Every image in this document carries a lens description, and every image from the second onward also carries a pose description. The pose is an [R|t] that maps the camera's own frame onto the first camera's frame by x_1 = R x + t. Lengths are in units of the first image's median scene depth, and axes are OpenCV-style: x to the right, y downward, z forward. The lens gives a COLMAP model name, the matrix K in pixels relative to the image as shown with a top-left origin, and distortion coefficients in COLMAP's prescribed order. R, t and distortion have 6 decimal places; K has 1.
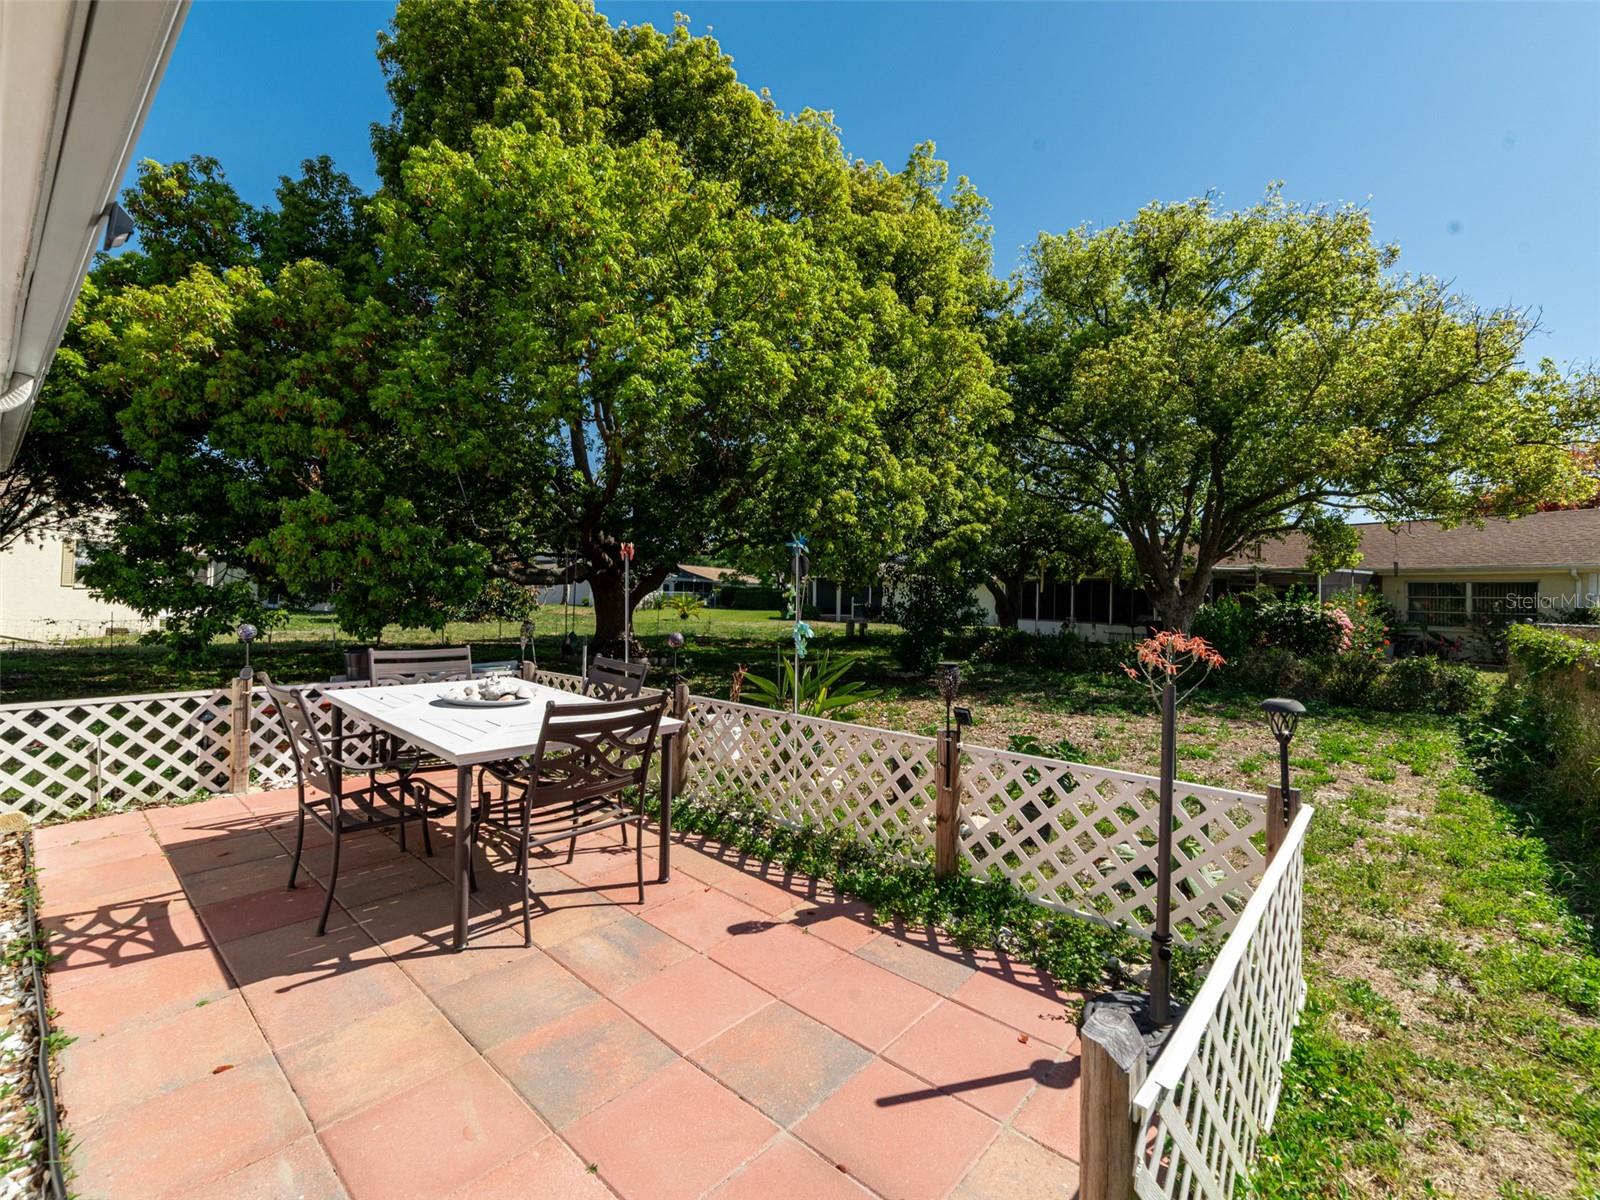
lens RADIAL K [[708.3, 0, 802.5], [0, 708.3, 579.1], [0, 0, 1]] dist [-0.010060, 0.000058]
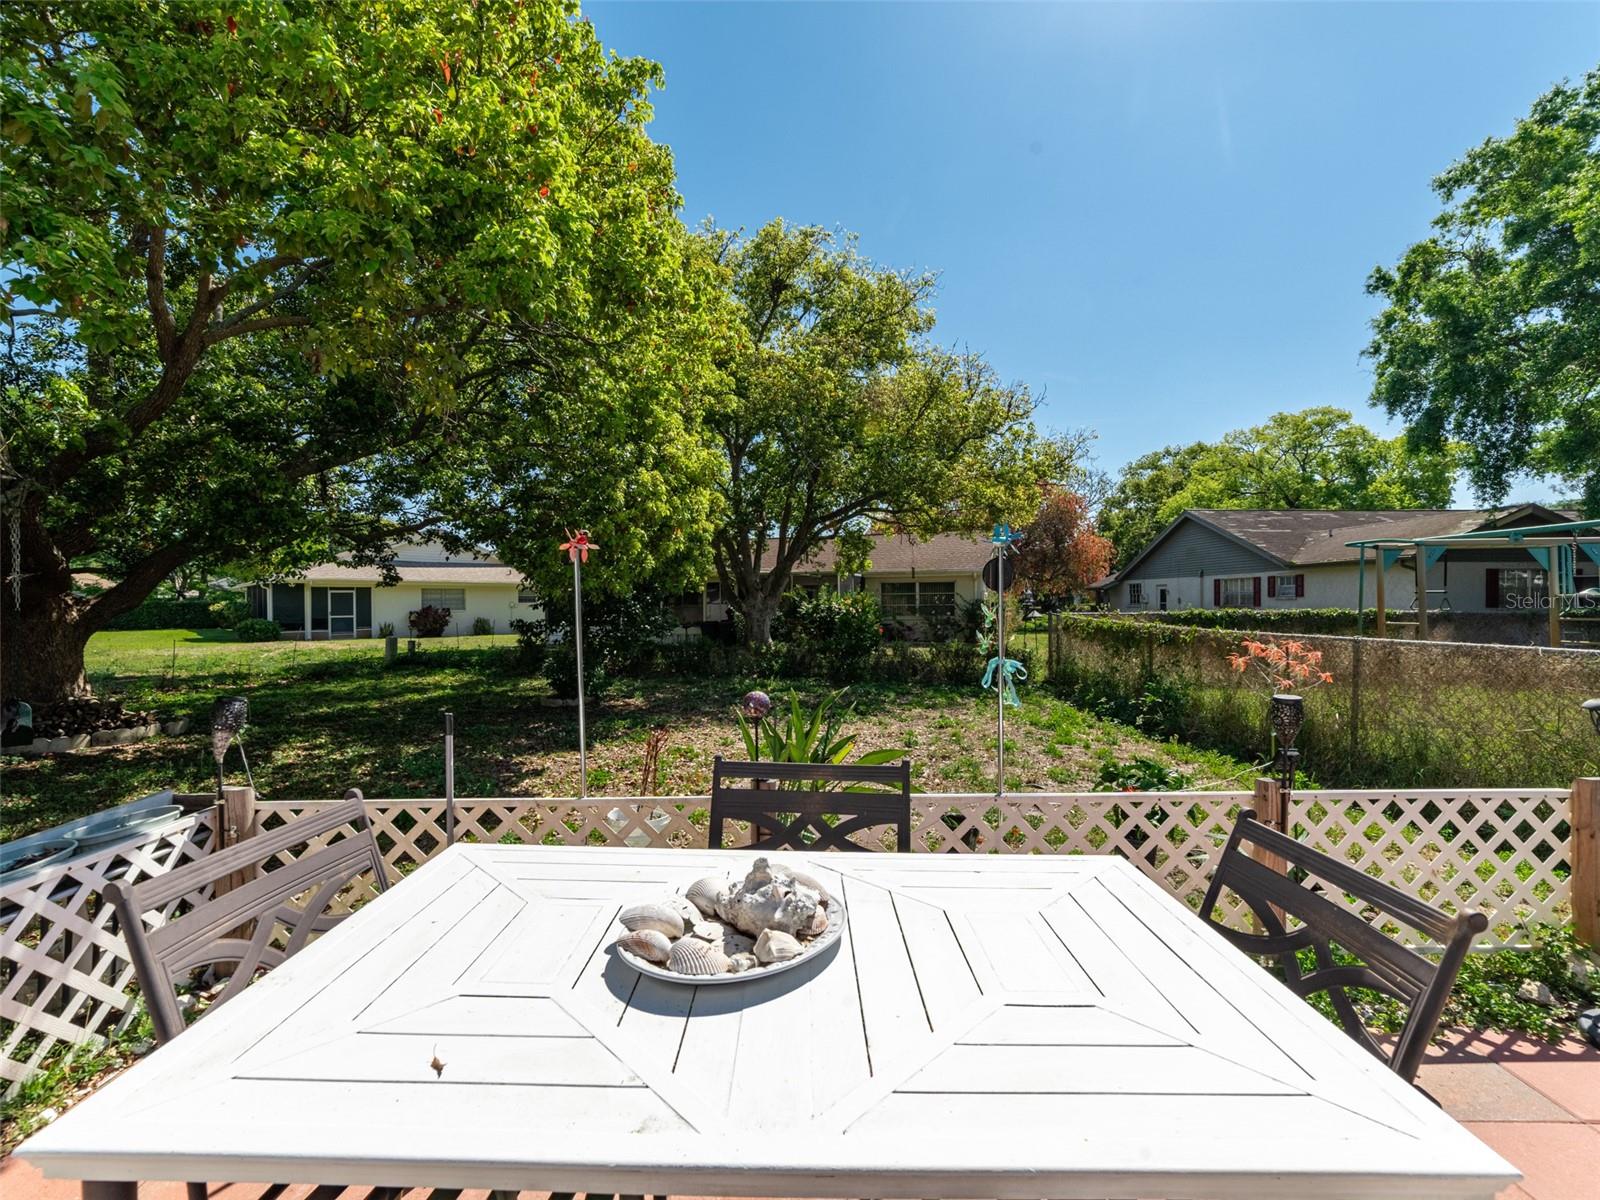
lens RADIAL K [[711.2, 0, 800.0], [0, 711.2, 600.0], [0, 0, 1]] dist [-0.011601, -0.000032]
pose [[0.758104, -0.024201, 0.651685, -0.167262], [0.006514, 0.999542, 0.029542, -0.004380], [-0.652101, -0.018151, 0.757915, 0.169945]]
